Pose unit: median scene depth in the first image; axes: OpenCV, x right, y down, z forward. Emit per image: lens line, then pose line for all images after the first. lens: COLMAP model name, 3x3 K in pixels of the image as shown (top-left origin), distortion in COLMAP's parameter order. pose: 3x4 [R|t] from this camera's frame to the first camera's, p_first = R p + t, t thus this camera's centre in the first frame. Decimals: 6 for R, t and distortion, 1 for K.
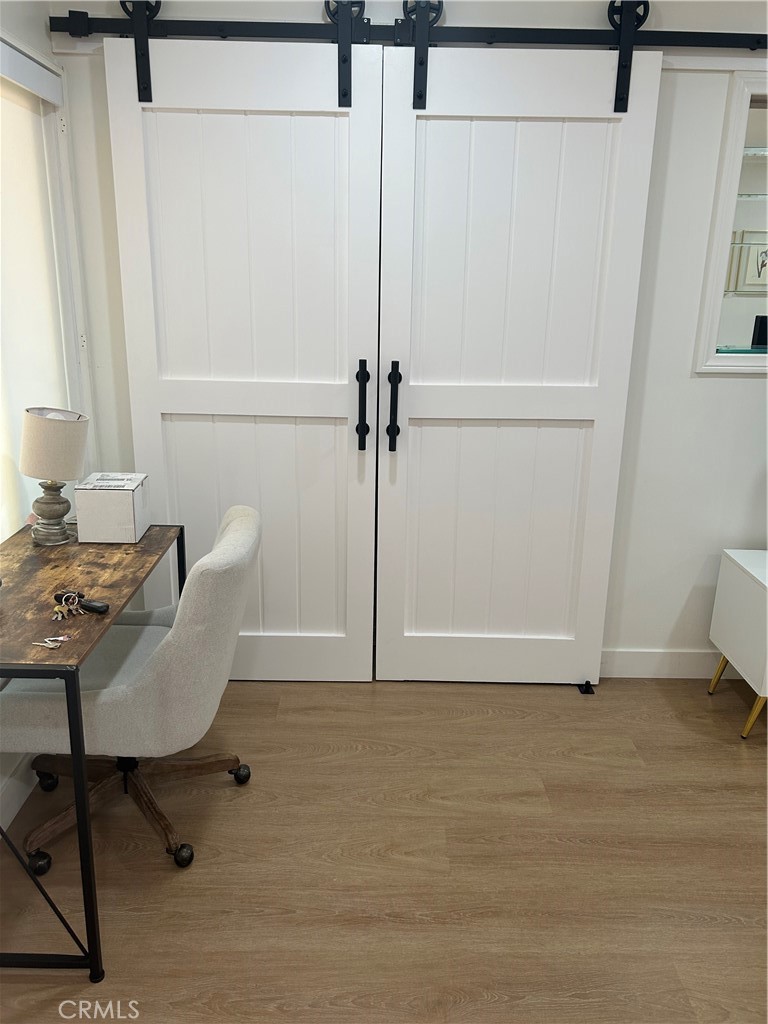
lens RADIAL K [[775.9, 0, 382.8], [0, 775.9, 500.4], [0, 0, 1]] dist [0.033726, -0.026461]
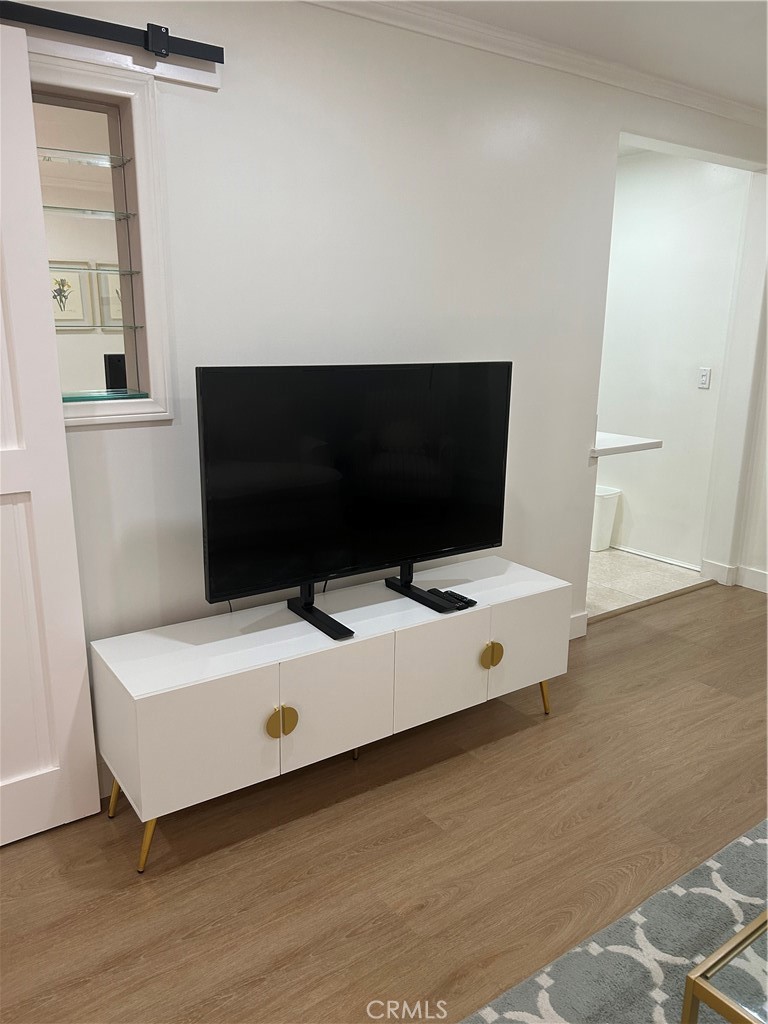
lens RADIAL K [[775.9, 0, 380.7], [0, 775.9, 507.8], [0, 0, 1]] dist [0.033726, -0.026461]
pose [[0.820686, -0.146797, 0.552201, 0.318792], [0.166329, 0.985958, 0.014907, -0.045240], [-0.546635, 0.079614, 0.833578, 0.185829]]
